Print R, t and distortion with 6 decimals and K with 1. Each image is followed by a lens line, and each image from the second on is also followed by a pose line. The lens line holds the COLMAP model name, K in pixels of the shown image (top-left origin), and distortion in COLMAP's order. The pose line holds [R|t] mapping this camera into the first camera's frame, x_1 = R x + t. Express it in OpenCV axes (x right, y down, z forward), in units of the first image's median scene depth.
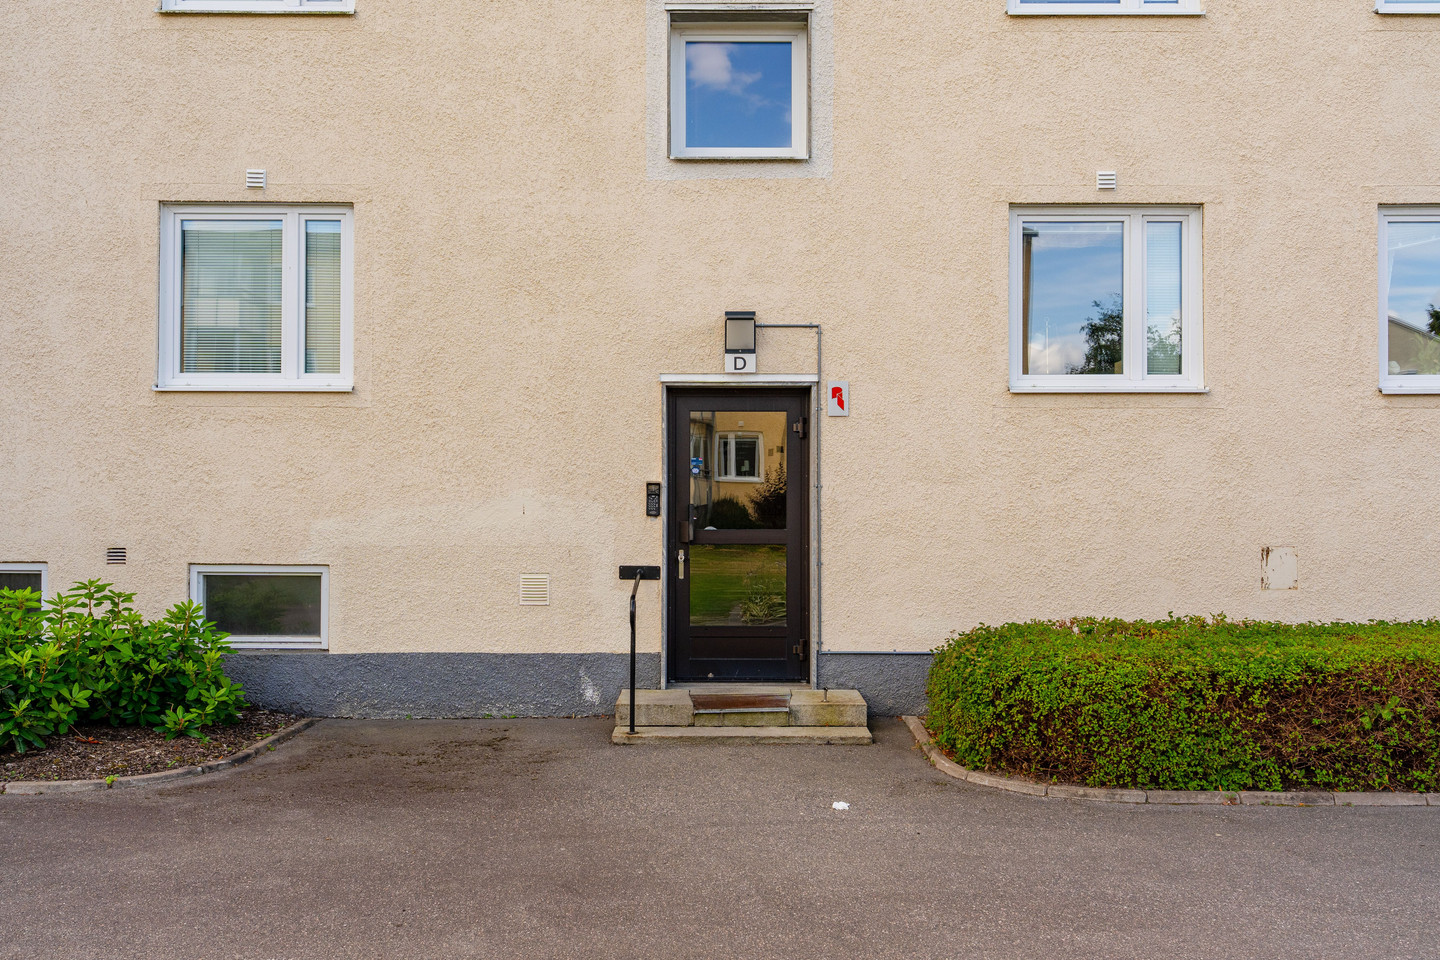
lens RADIAL K [[1281.8, 0, 720.0], [0, 1281.8, 480.0], [0, 0, 1]] dist [-0.004105, -0.002587]
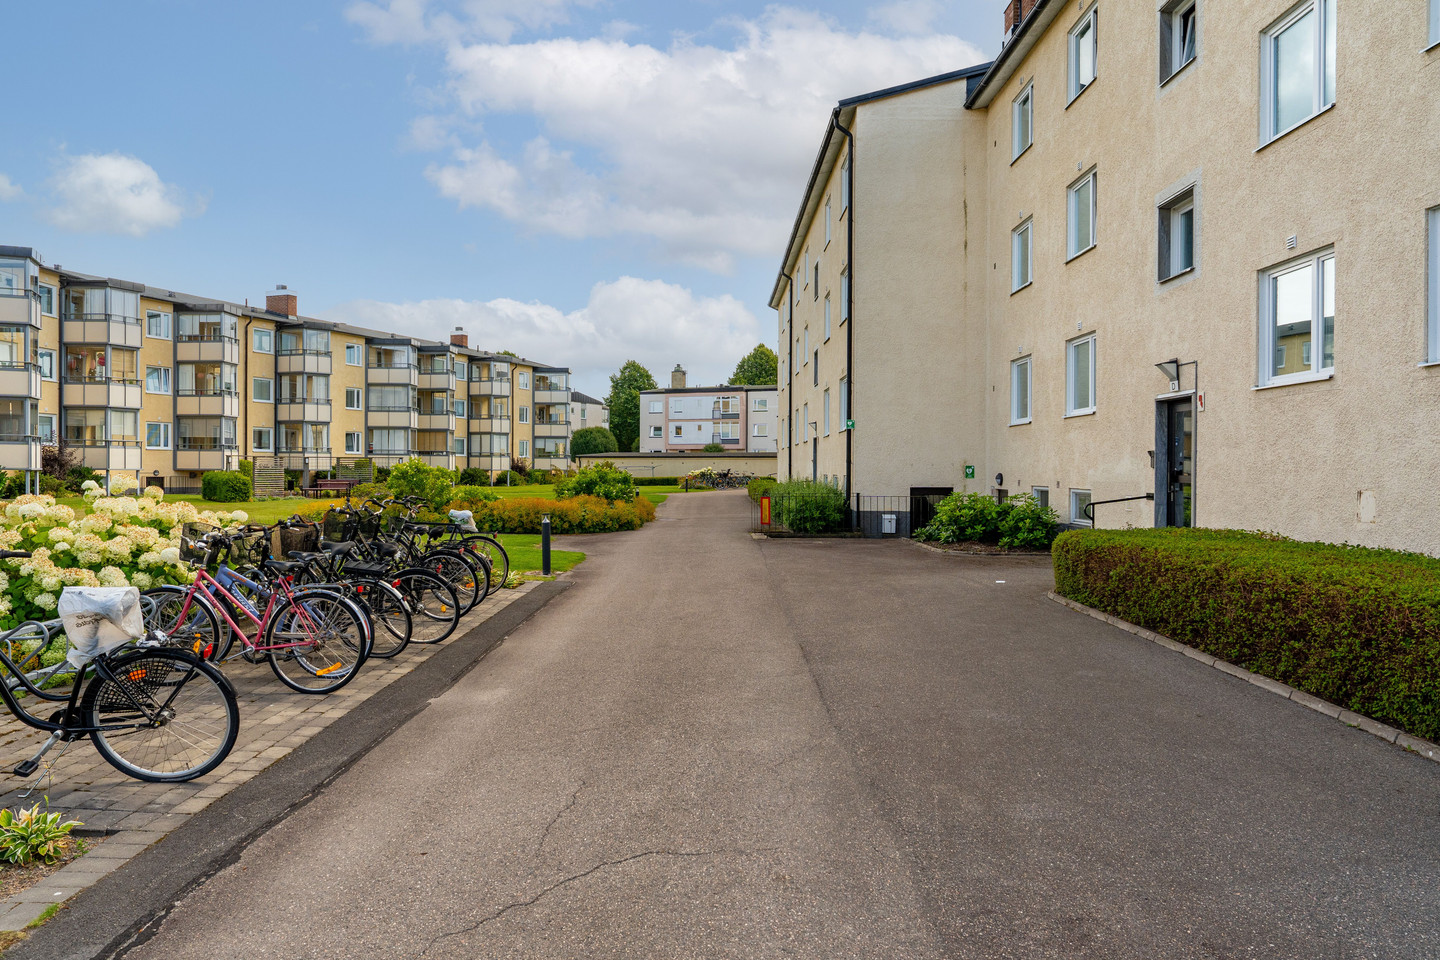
lens RADIAL K [[973.6, 0, 716.3], [0, 973.6, 474.5], [0, 0, 1]] dist [-0.024817, 0.007023]
pose [[0.003319, 0.004095, -0.999986, 1.427443], [0.014022, 0.999893, 0.004142, 0.022293], [0.999896, -0.014036, 0.003261, 0.324213]]
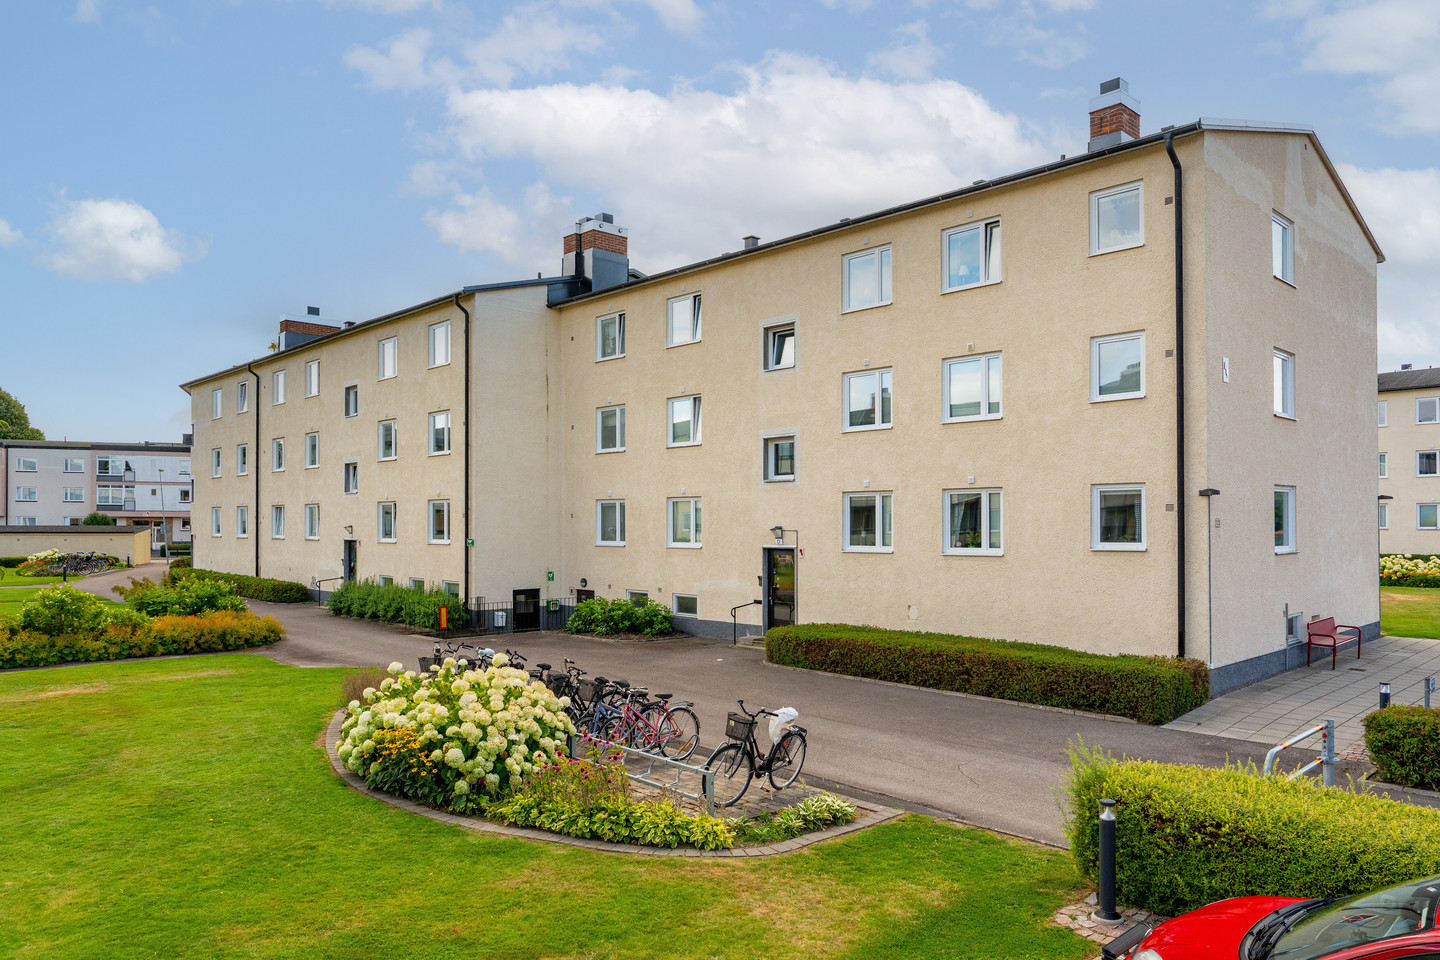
lens RADIAL K [[973.6, 0, 716.3], [0, 973.6, 474.5], [0, 0, 1]] dist [-0.024817, 0.007023]
pose [[0.695526, -0.038185, -0.717485, 1.753120], [0.012828, 0.999088, -0.040736, -0.165688], [0.718386, 0.019129, 0.695381, -0.912569]]
